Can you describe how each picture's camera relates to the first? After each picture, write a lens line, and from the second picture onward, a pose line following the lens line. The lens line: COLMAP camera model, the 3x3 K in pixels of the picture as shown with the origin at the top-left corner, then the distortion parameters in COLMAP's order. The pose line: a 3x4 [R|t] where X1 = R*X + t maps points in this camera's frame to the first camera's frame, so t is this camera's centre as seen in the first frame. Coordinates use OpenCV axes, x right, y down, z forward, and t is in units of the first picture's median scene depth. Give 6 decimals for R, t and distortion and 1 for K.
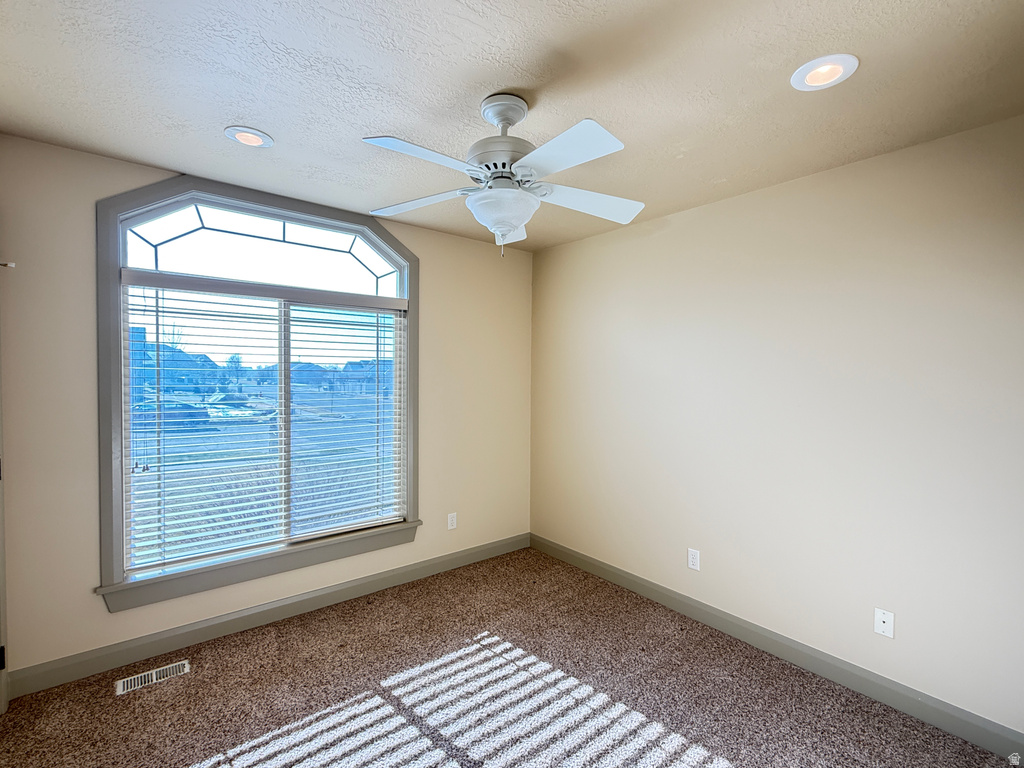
lens RADIAL K [[471.7, 0, 513.7], [0, 471.7, 383.7], [0, 0, 1]] dist [0.001253, -0.000351]
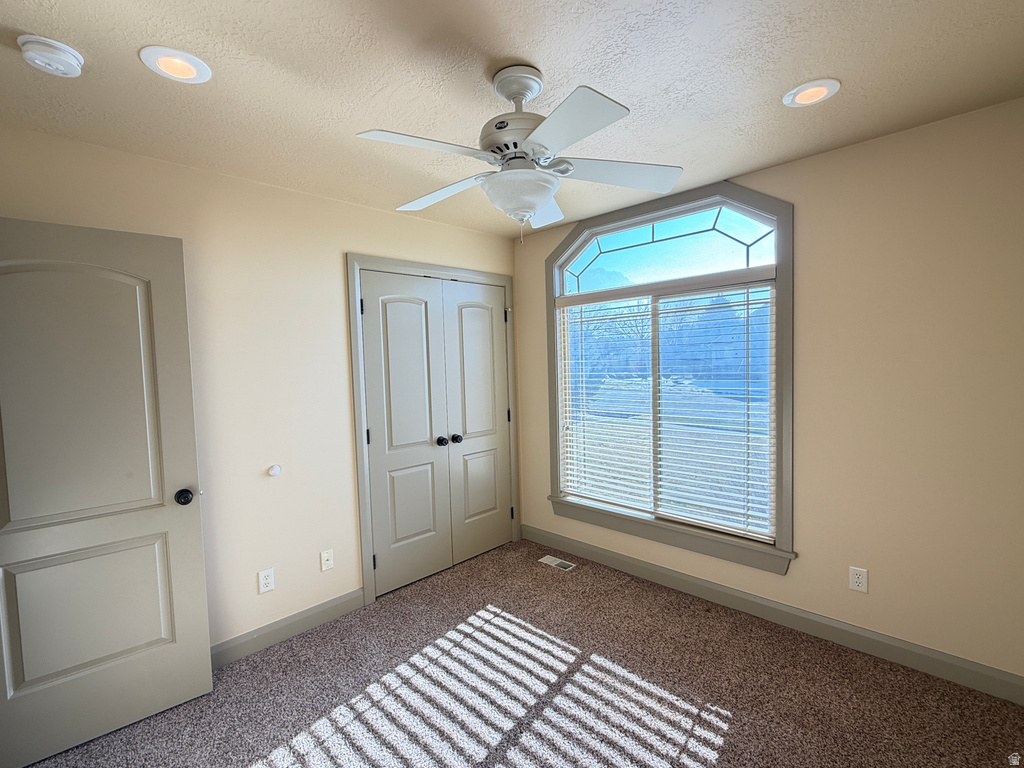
lens RADIAL K [[471.7, 0, 514.8], [0, 471.7, 386.1], [0, 0, 1]] dist [0.001253, -0.000351]
pose [[0.114607, 0.040454, -0.992587, 0.668342], [0.009039, 0.999087, 0.041762, -0.019060], [0.993370, -0.013758, 0.114137, 0.641696]]
